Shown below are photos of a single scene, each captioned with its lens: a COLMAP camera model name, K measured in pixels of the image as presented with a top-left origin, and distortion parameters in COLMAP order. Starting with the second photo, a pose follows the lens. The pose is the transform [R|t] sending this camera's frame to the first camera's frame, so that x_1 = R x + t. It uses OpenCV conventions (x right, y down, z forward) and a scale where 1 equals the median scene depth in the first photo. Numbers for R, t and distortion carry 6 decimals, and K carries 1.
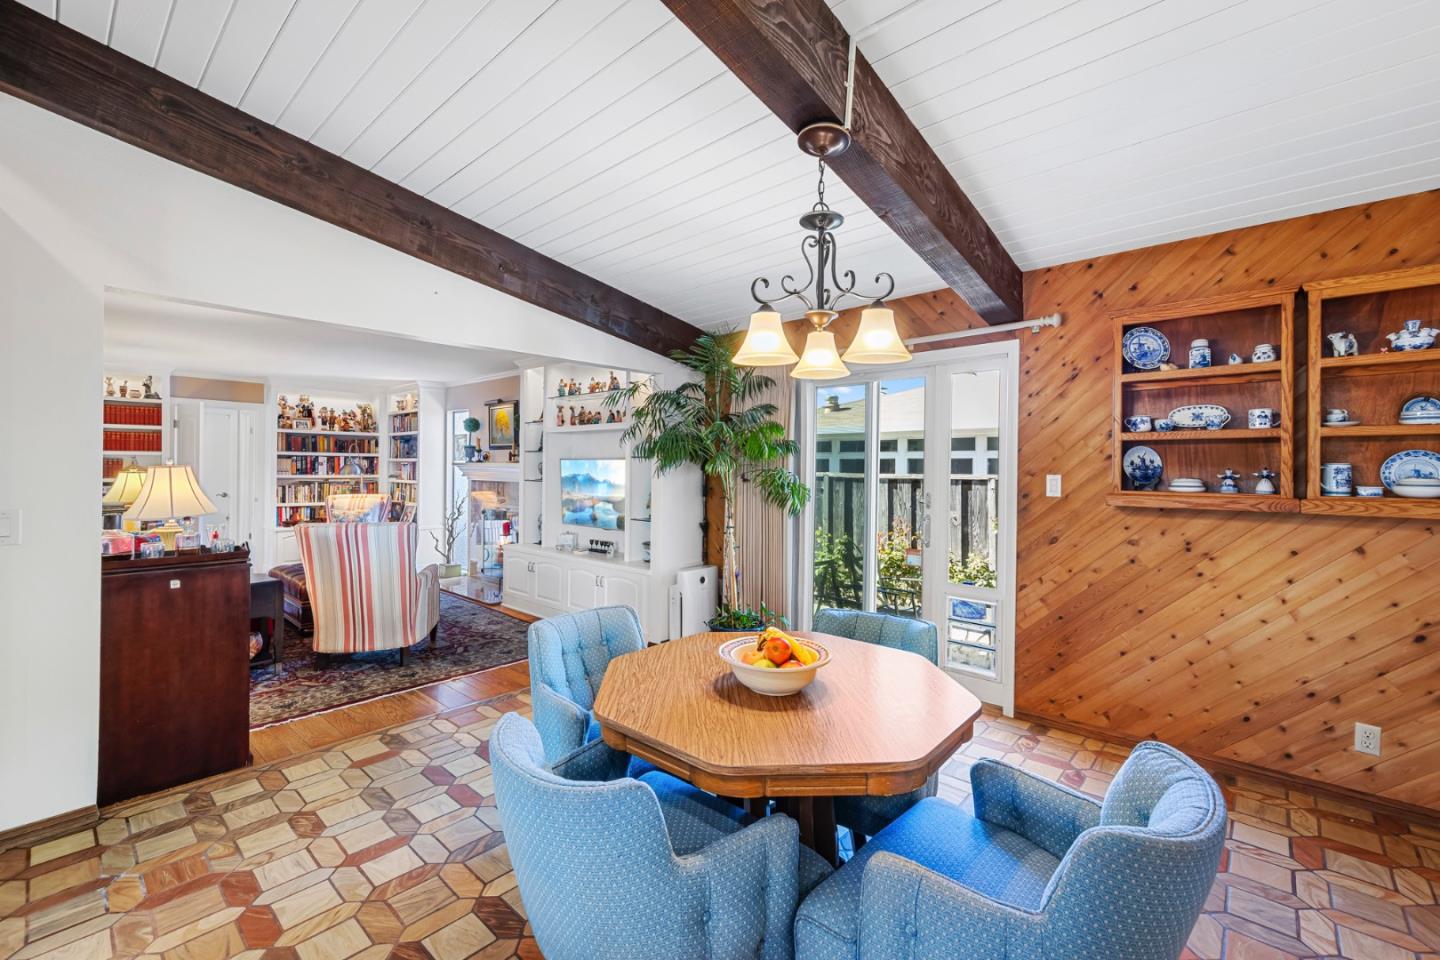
lens RADIAL K [[593.0, 0, 719.6], [0, 593.0, 479.2], [0, 0, 1]] dist [-0.002967, -0.000773]
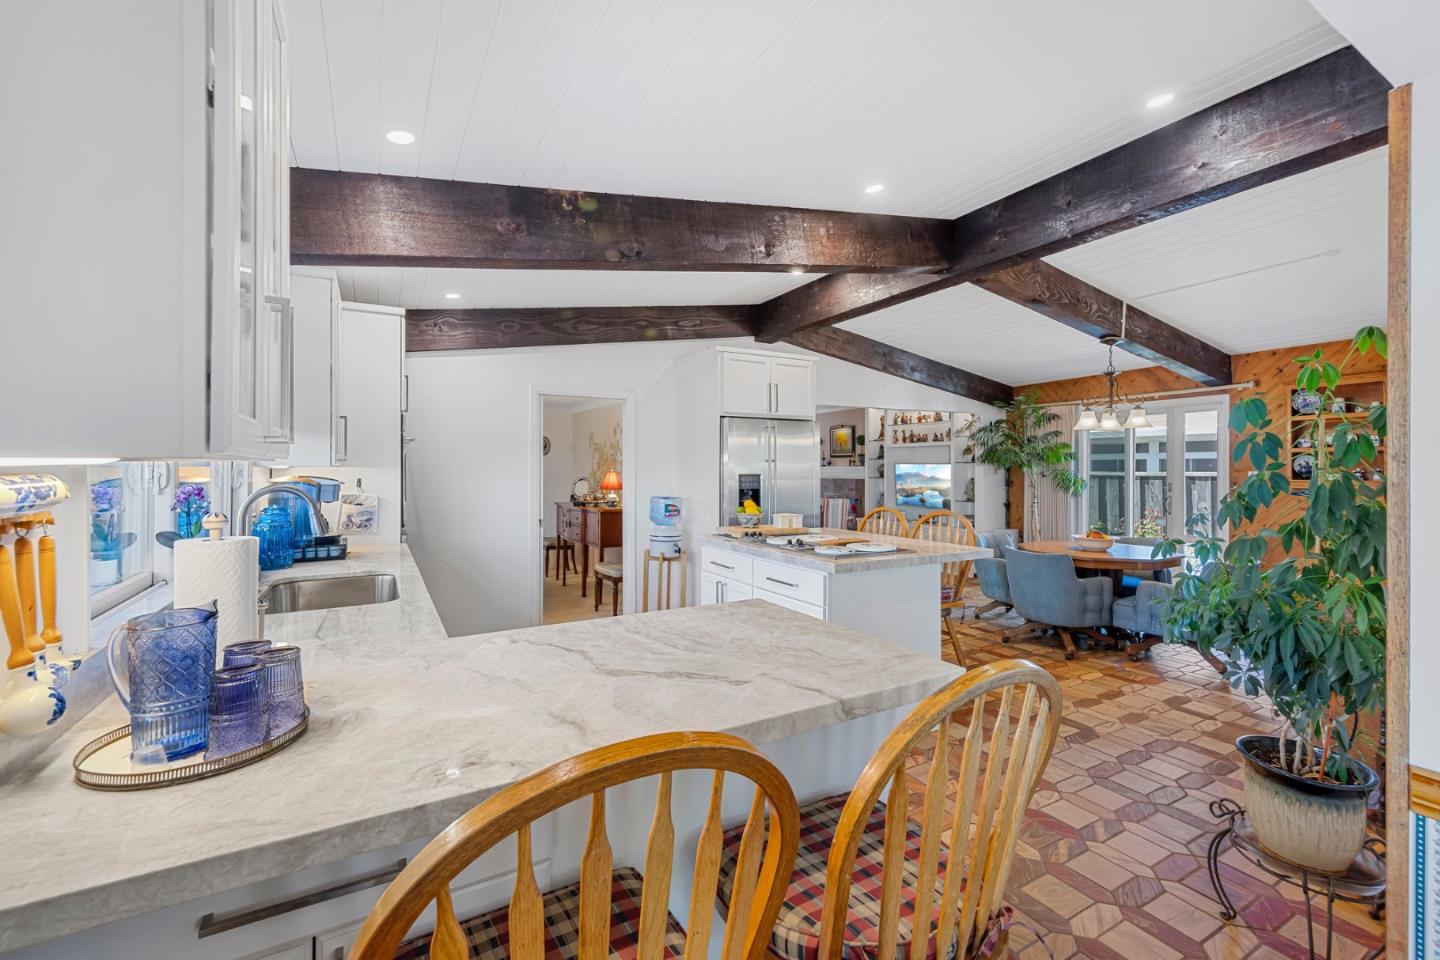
lens RADIAL K [[593.0, 0, 713.9], [0, 593.0, 471.5], [0, 0, 1]] dist [-0.002967, -0.000773]
pose [[0.941423, -0.007028, -0.337155, -0.249187], [0.002156, 0.999888, -0.014825, 0.011206], [0.337221, 0.013230, 0.941333, -0.845296]]
